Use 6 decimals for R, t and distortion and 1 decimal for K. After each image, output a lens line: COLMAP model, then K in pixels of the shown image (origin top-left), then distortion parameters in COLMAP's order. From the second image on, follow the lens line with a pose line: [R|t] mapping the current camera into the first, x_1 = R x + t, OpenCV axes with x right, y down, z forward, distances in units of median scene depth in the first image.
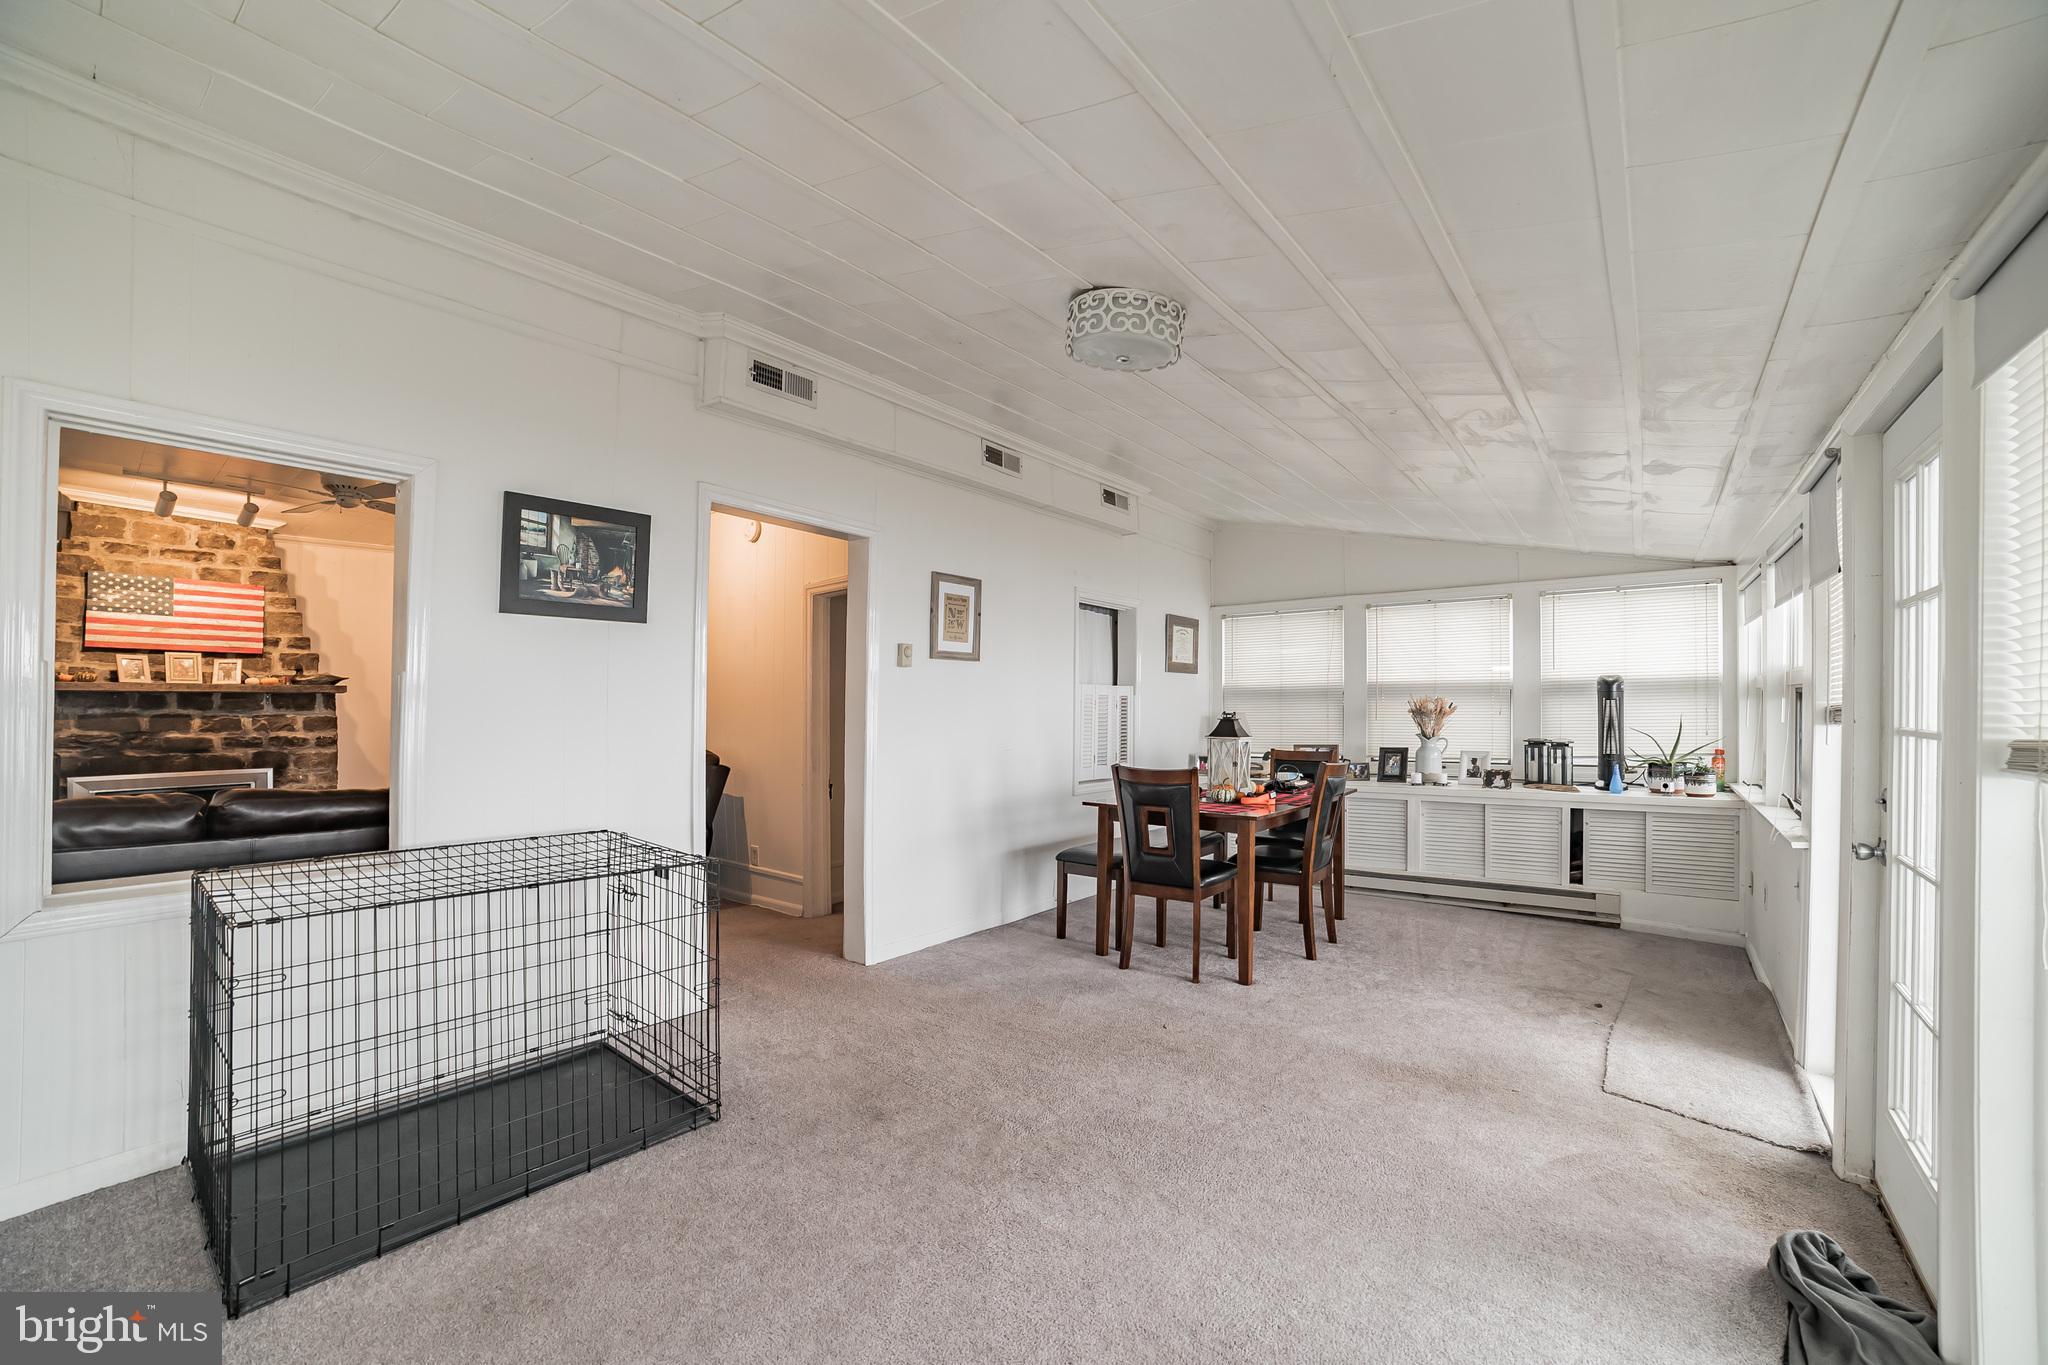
lens RADIAL K [[865.9, 0, 1024.0], [0, 865.9, 682.5], [0, 0, 1]] dist [0.000369, 0.000208]
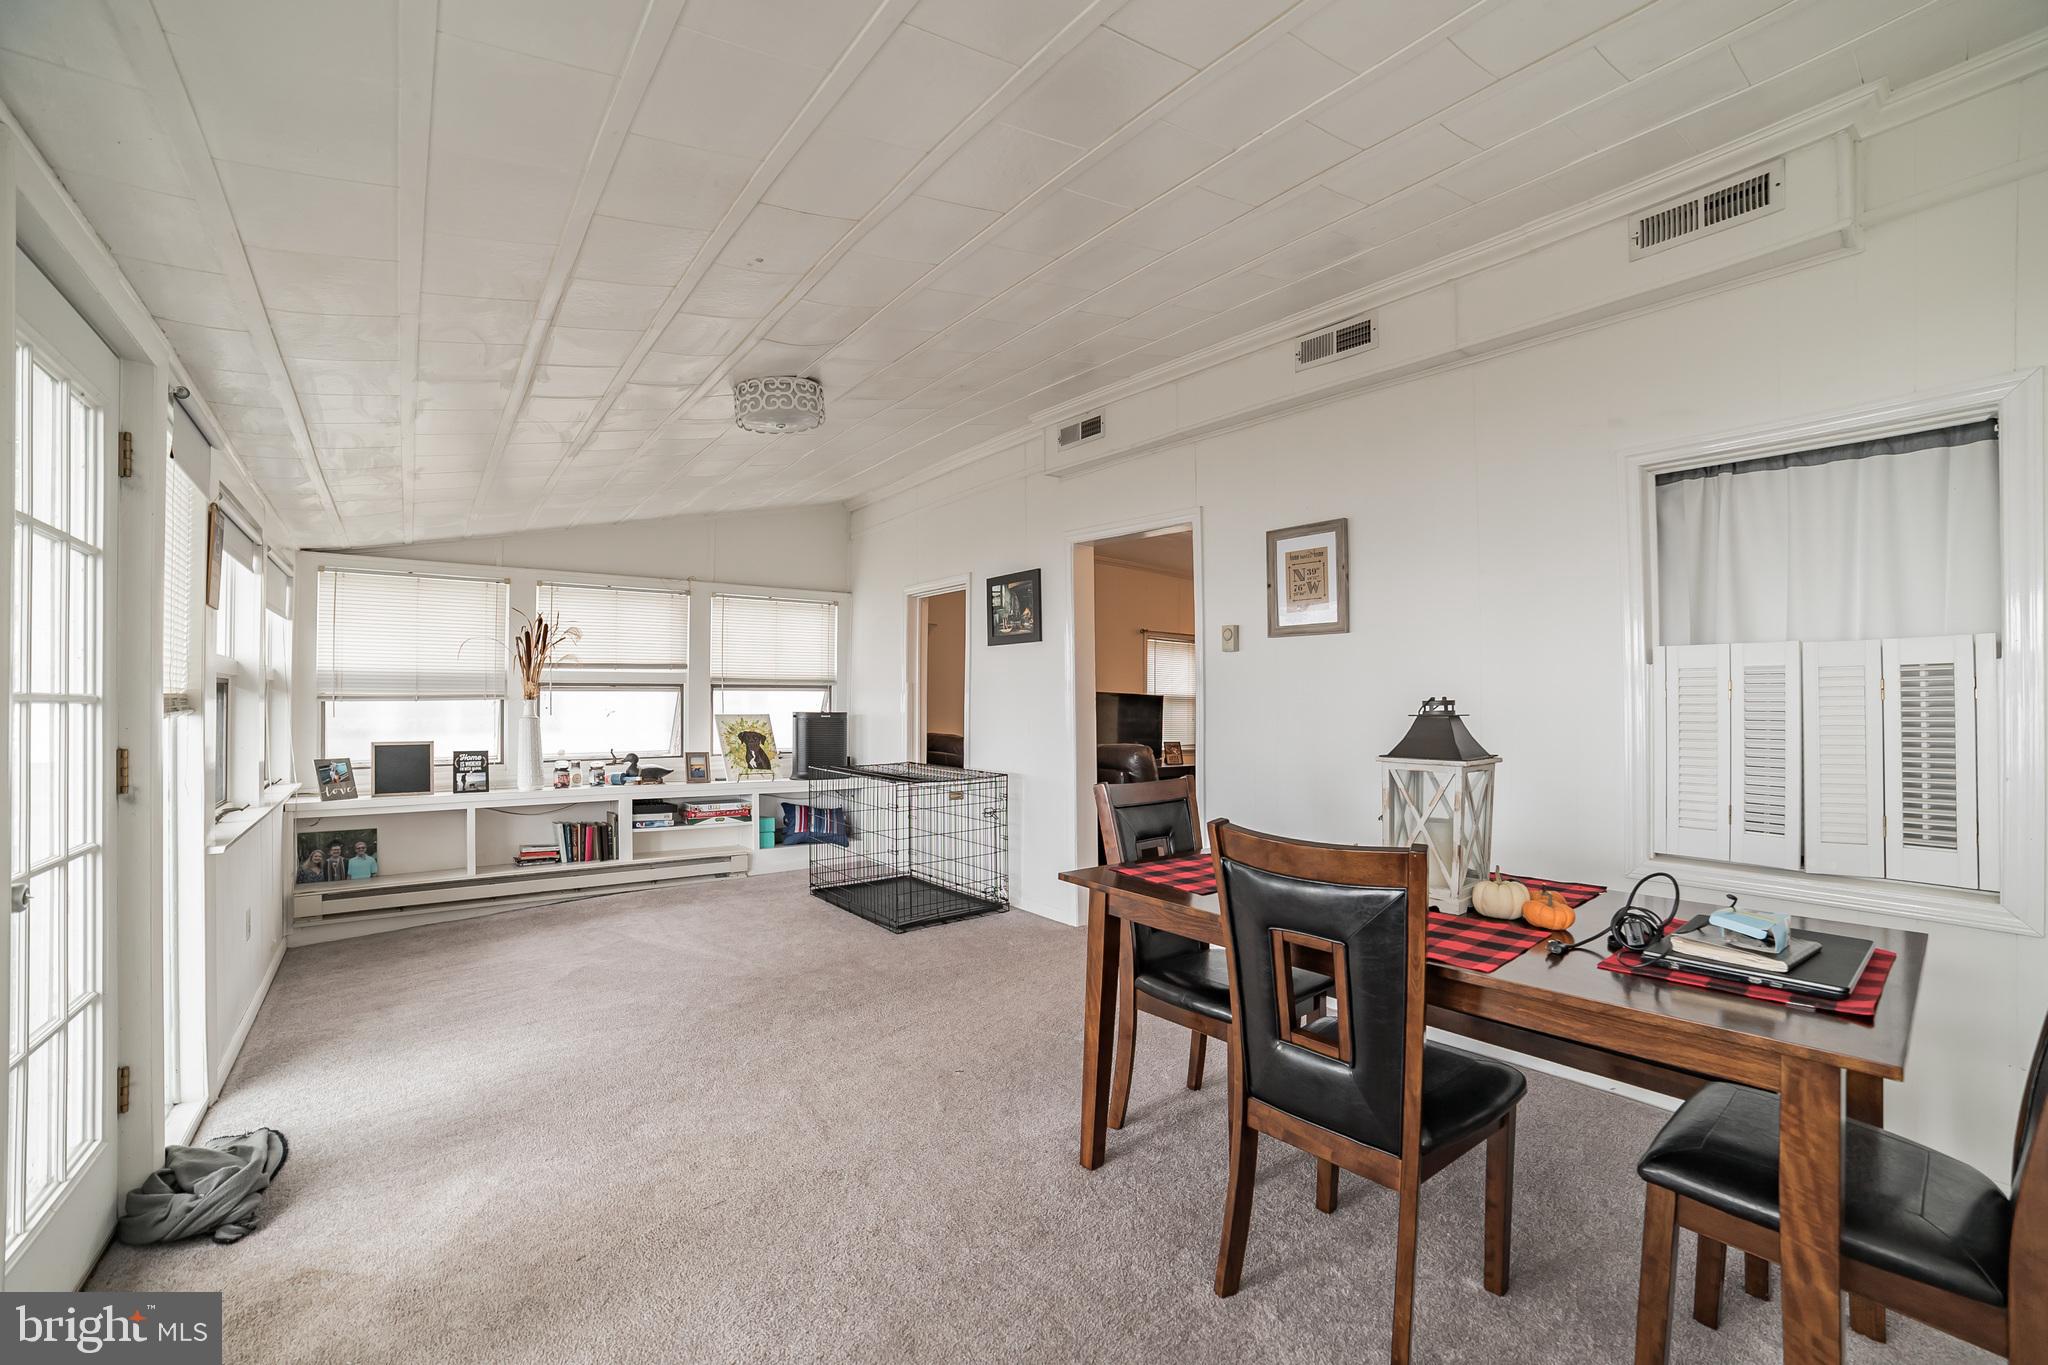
lens RADIAL K [[903.3, 0, 1024.0], [0, 903.3, 682.5], [0, 0, 1]] dist [-0.000076, 0.000038]
pose [[-0.239094, -0.025025, -0.970674, 1.414127], [0.022276, 0.999263, -0.031249, 0.065761], [0.970741, -0.029095, -0.238360, 1.772279]]
